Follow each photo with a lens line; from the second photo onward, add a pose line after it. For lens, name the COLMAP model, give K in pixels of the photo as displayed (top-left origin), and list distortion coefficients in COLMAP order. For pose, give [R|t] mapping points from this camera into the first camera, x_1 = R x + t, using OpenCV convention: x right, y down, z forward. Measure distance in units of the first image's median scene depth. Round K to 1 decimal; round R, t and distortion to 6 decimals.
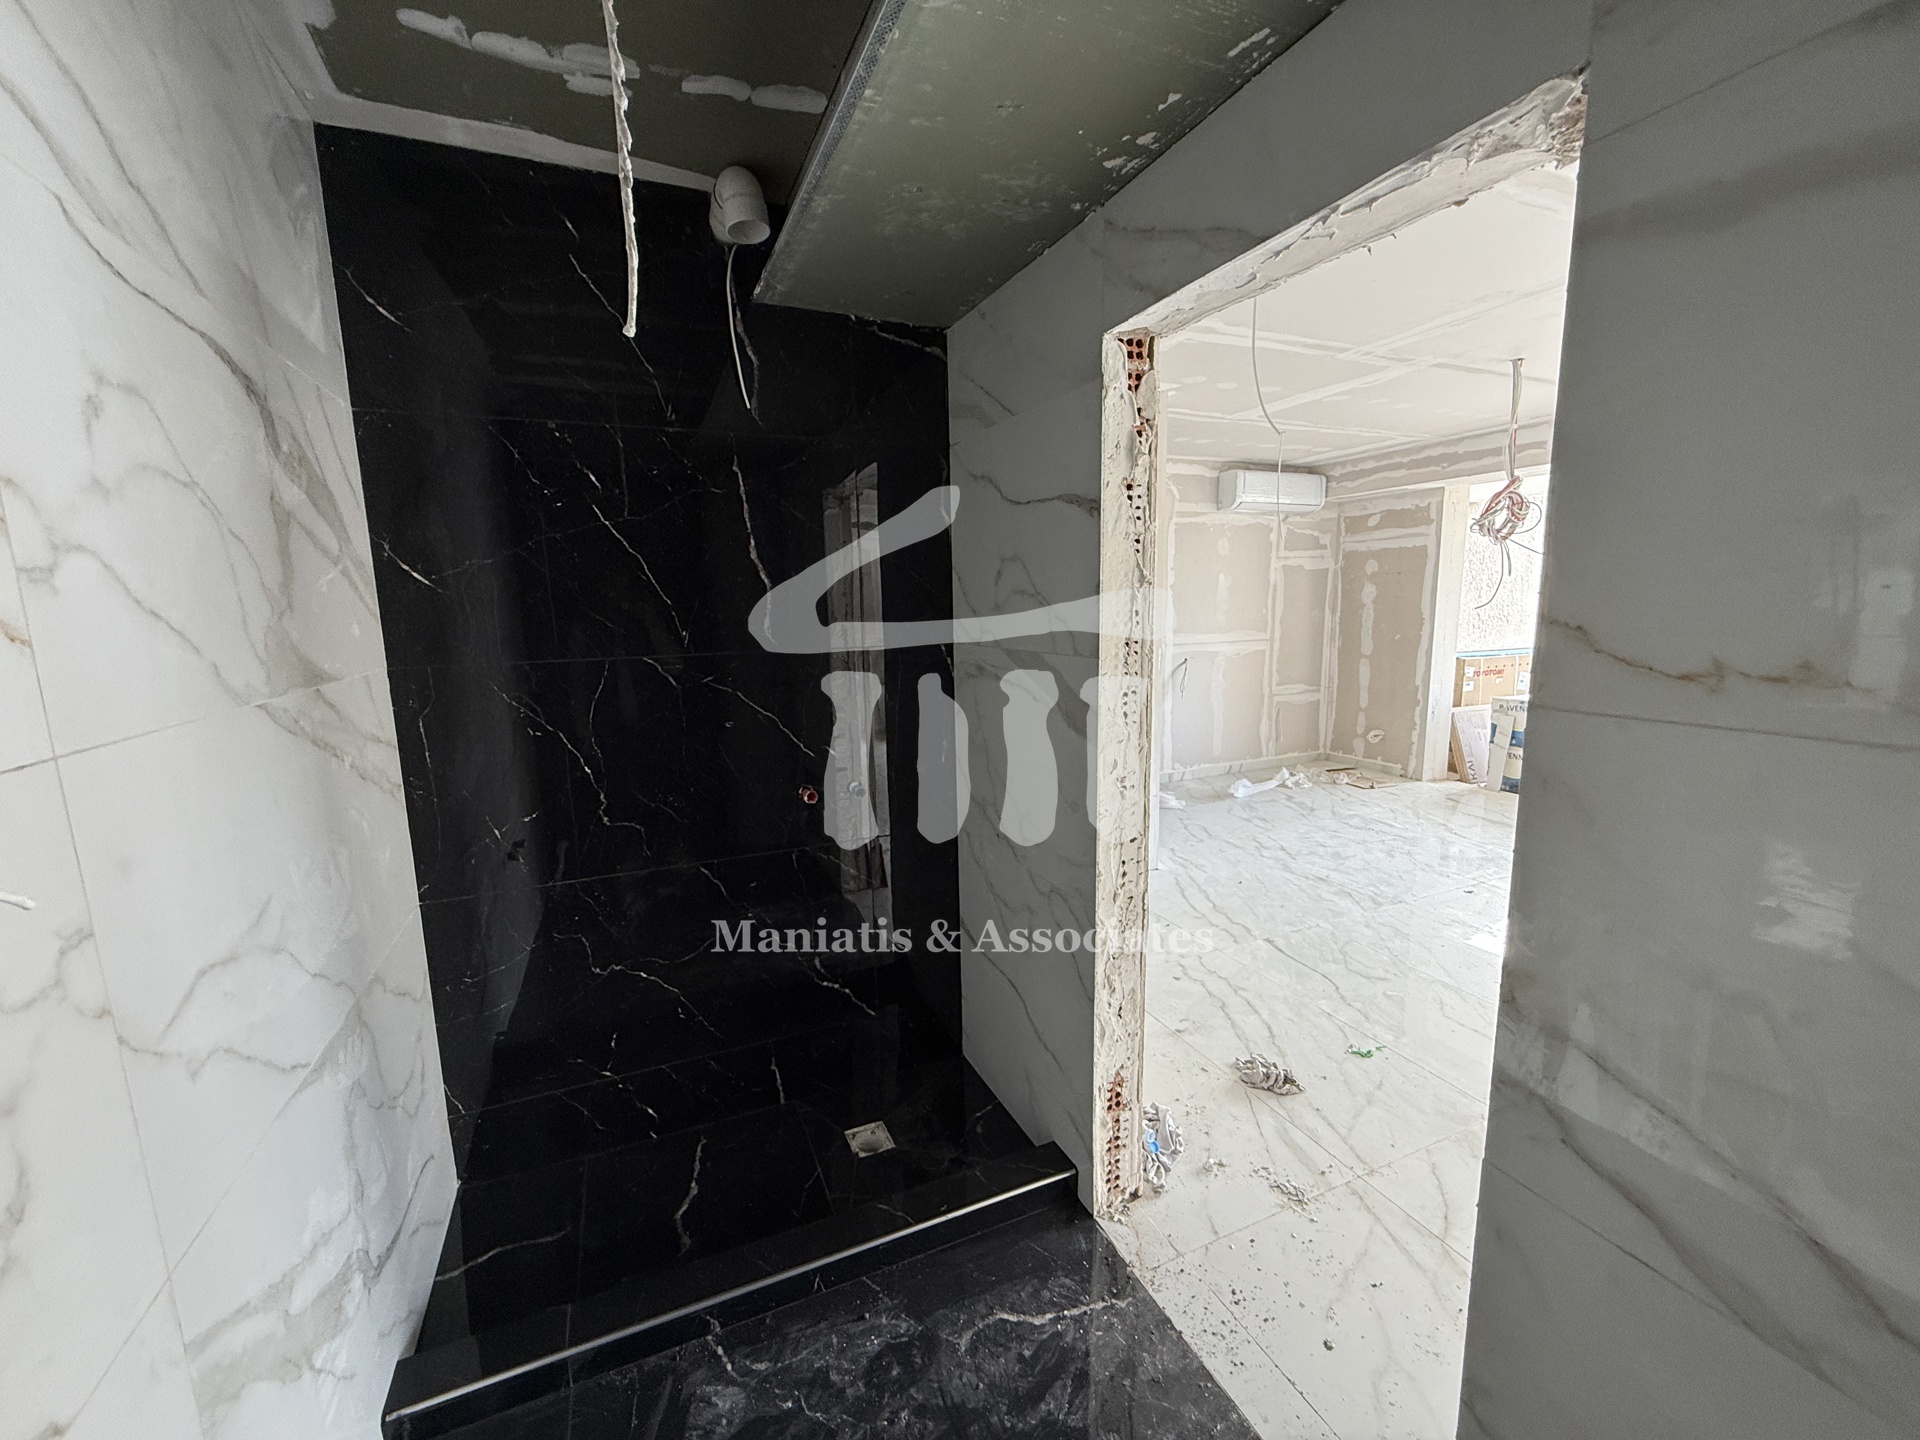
lens RADIAL K [[762.8, 0, 961.9], [0, 762.8, 720.5], [0, 0, 1]] dist [-0.000094, 0.000102]
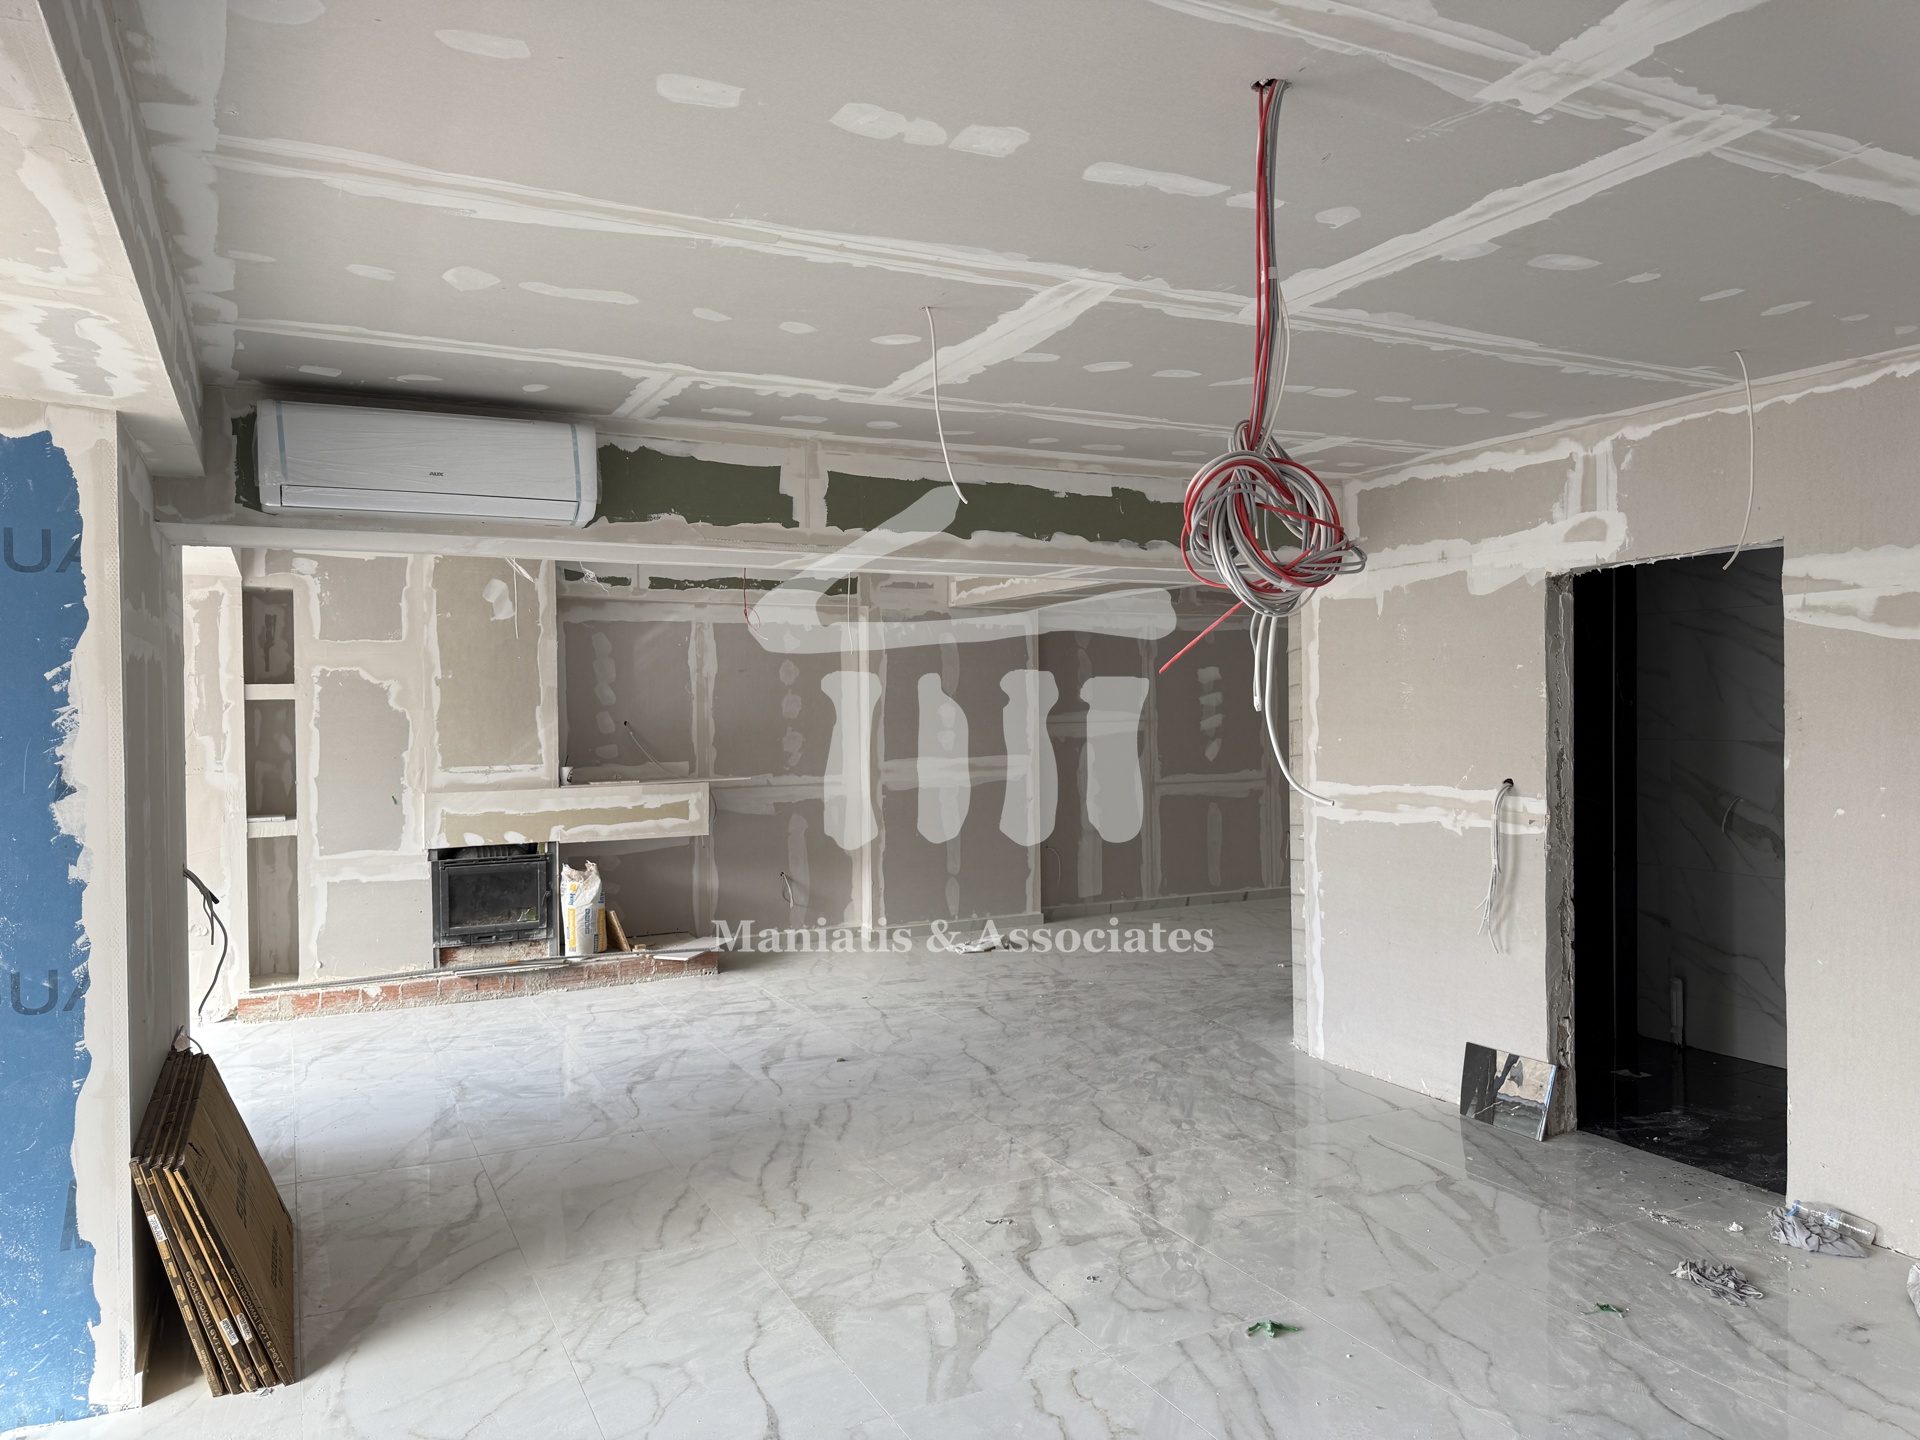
lens RADIAL K [[1347.1, 0, 965.7], [0, 1347.1, 730.2], [0, 0, 1]] dist [0.074198, -0.095130]
pose [[-0.998540, 0.032159, -0.043398, 0.828745], [0.024003, 0.983946, 0.176842, -0.276932], [0.048388, 0.175542, -0.983282, 1.515904]]
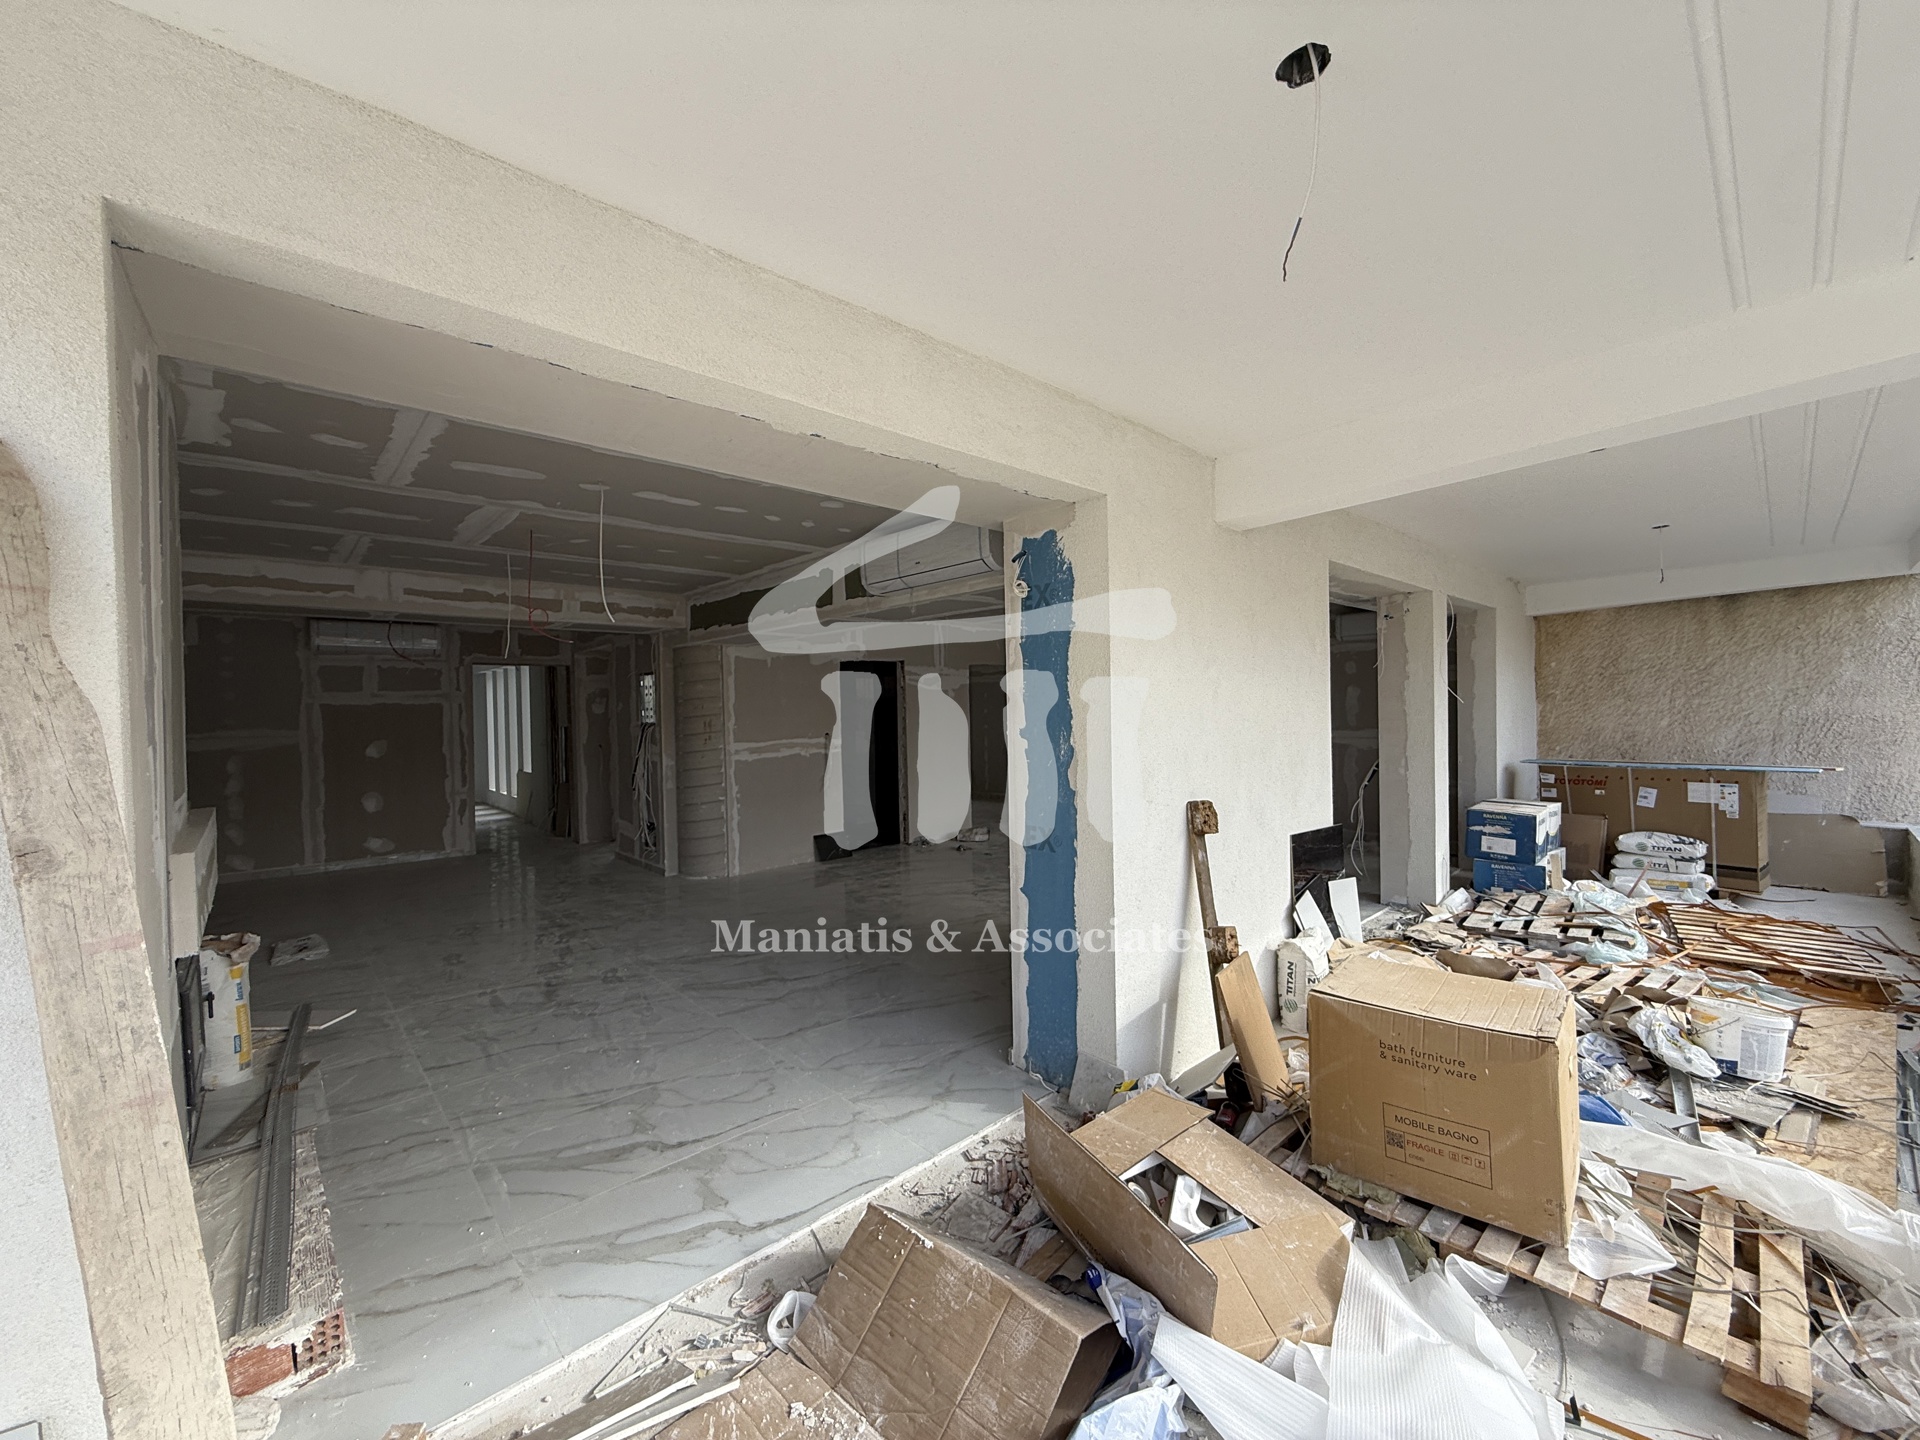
lens RADIAL K [[762.8, 0, 955.7], [0, 762.8, 720.6], [0, 0, 1]] dist [-0.000094, 0.000102]
pose [[0.320798, 0.029395, -0.946691, 2.315261], [-0.137703, 0.990346, -0.015912, -0.024795], [0.937084, 0.135467, 0.321749, -0.132267]]
